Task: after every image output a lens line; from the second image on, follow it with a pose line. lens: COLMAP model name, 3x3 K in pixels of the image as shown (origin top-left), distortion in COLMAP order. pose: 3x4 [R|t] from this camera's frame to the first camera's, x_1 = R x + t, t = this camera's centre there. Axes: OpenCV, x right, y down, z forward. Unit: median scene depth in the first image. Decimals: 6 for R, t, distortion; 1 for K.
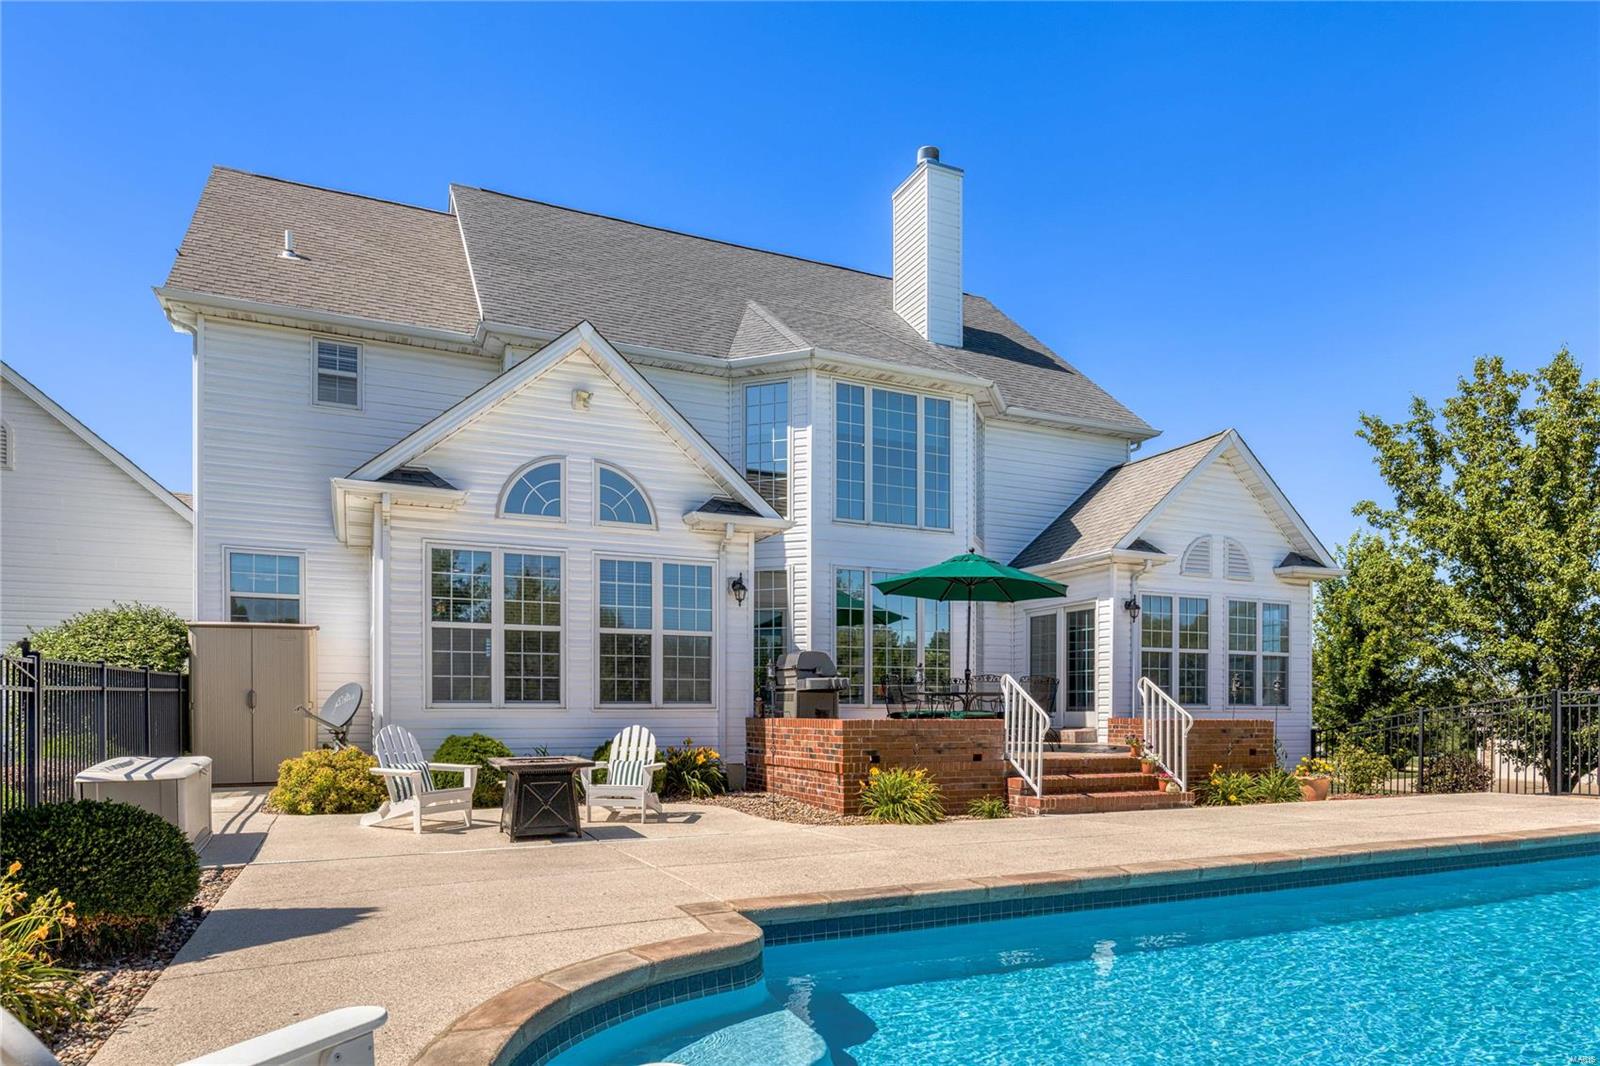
lens RADIAL K [[864.6, 0, 804.2], [0, 864.6, 717.4], [0, 0, 1]] dist [0.000317, 0.000082]
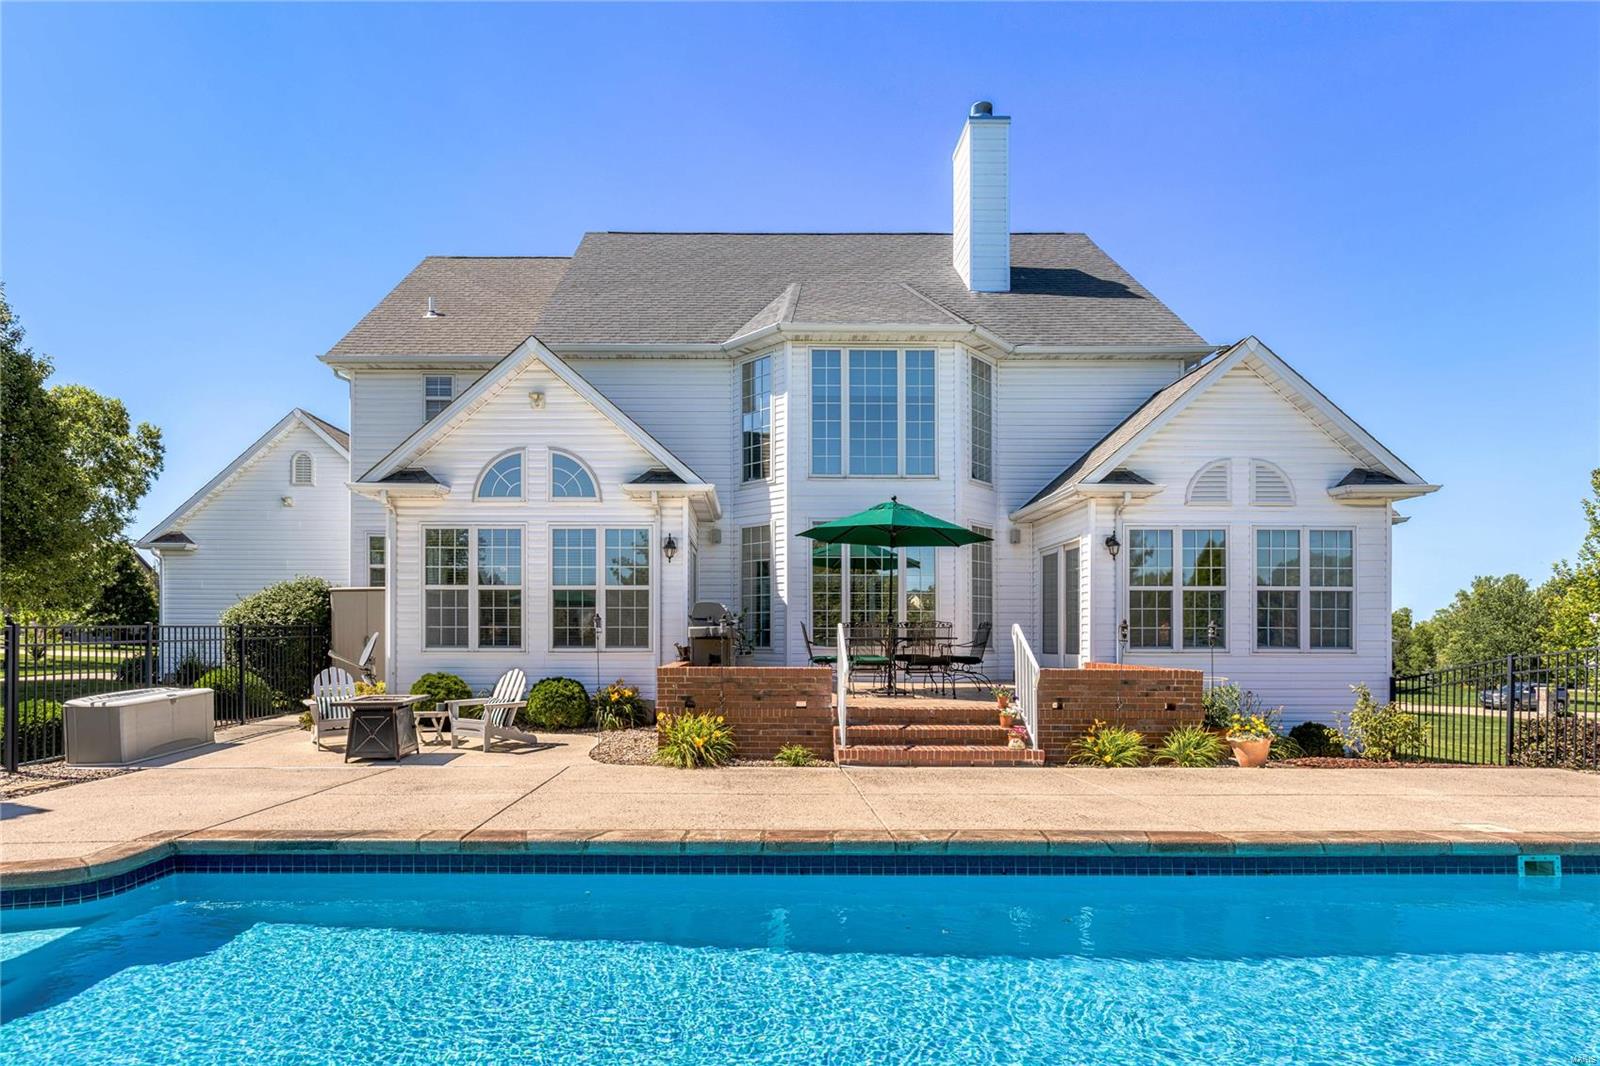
lens RADIAL K [[757.6, 0, 802.2], [0, 757.6, 637.4], [0, 0, 1]] dist [0.000461, 0.000096]
pose [[0.924967, 0.001147, -0.380045, 0.471070], [-0.004319, 0.999963, -0.007492, -0.023454], [0.380022, 0.008571, 0.924938, 0.145050]]
